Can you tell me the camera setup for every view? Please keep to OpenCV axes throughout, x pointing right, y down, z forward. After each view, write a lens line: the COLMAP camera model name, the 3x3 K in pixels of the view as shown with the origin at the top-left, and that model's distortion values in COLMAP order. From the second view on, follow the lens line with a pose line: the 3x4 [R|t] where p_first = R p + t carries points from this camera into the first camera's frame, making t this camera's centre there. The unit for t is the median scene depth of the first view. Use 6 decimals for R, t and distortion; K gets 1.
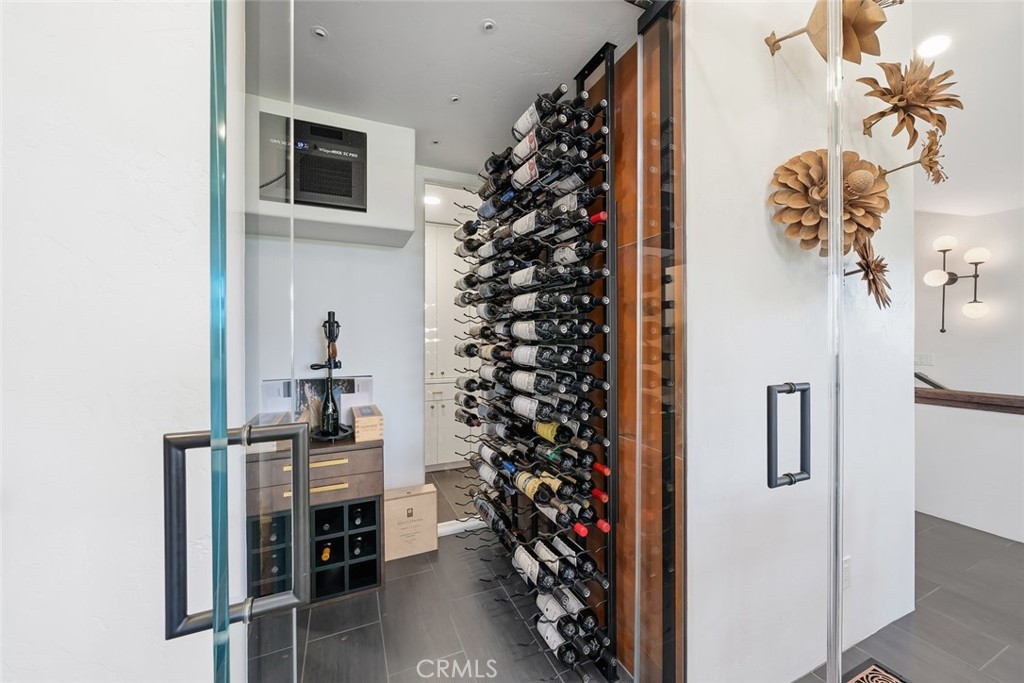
lens RADIAL K [[371.1, 0, 512.0], [0, 371.1, 341.5], [0, 0, 1]] dist [-0.000040, -0.000001]
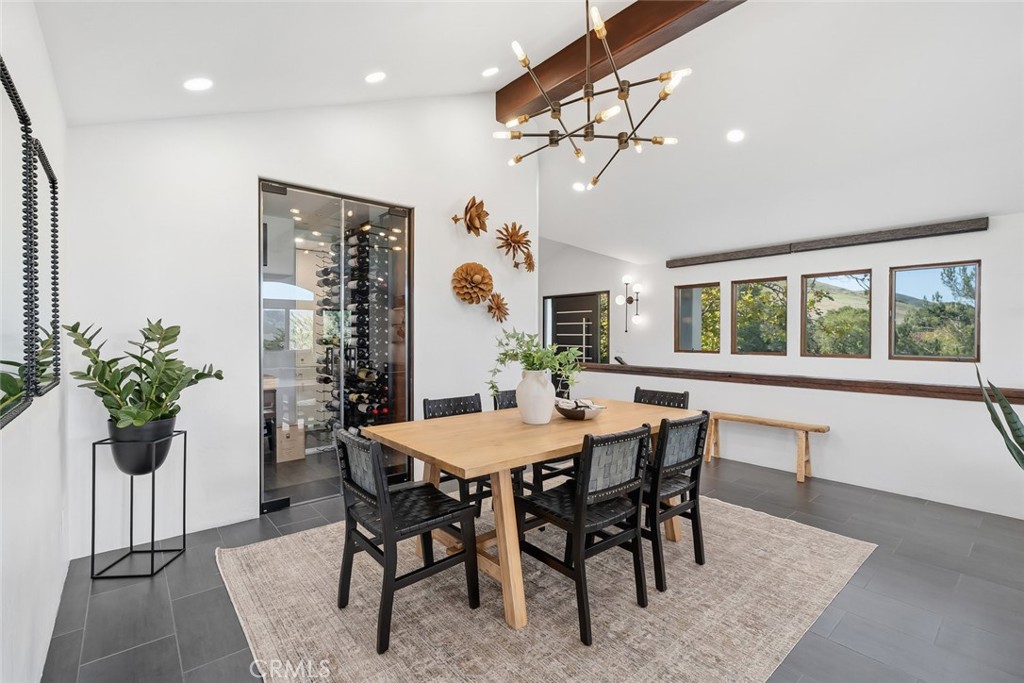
lens RADIAL K [[449.9, 0, 512.0], [0, 449.9, 341.5], [0, 0, 1]] dist [-0.000149, -0.000029]
pose [[0.957817, 0.001466, 0.287376, 0.125020], [-0.004208, 0.999951, 0.008925, 0.003466], [-0.287349, -0.009757, 0.957776, -1.378383]]
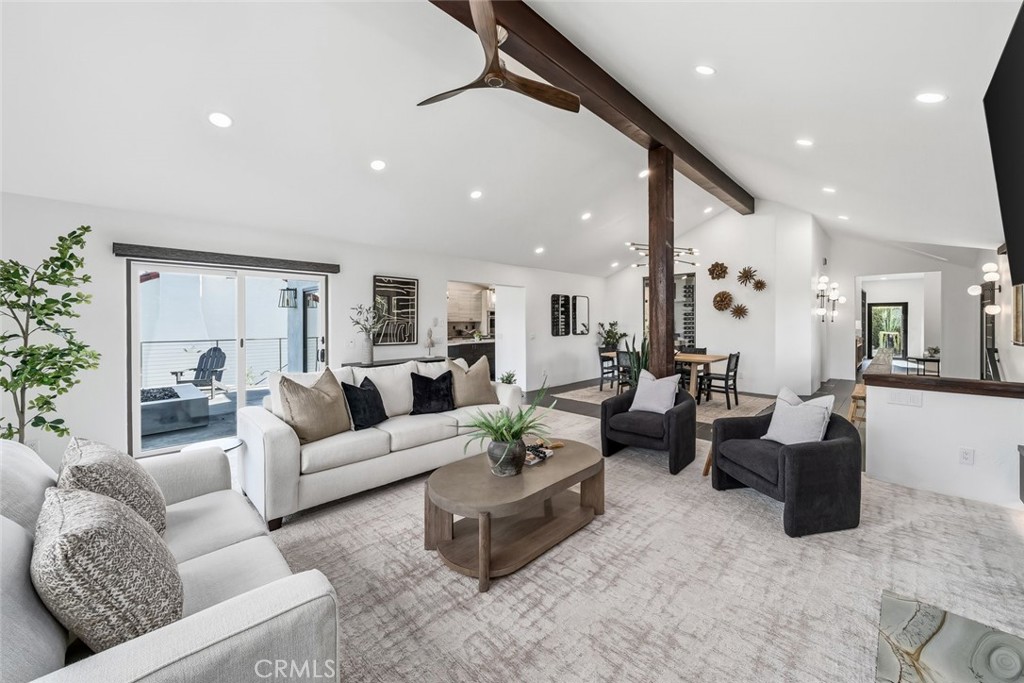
lens RADIAL K [[385.2, 0, 526.7], [0, 385.2, 329.5], [0, 0, 1]] dist [-0.000928, -0.000034]
pose [[0.373486, 0.021902, -0.927377, 3.298274], [-0.006286, 0.999758, 0.021080, -0.035072], [0.927614, -0.002044, 0.373533, -2.500308]]
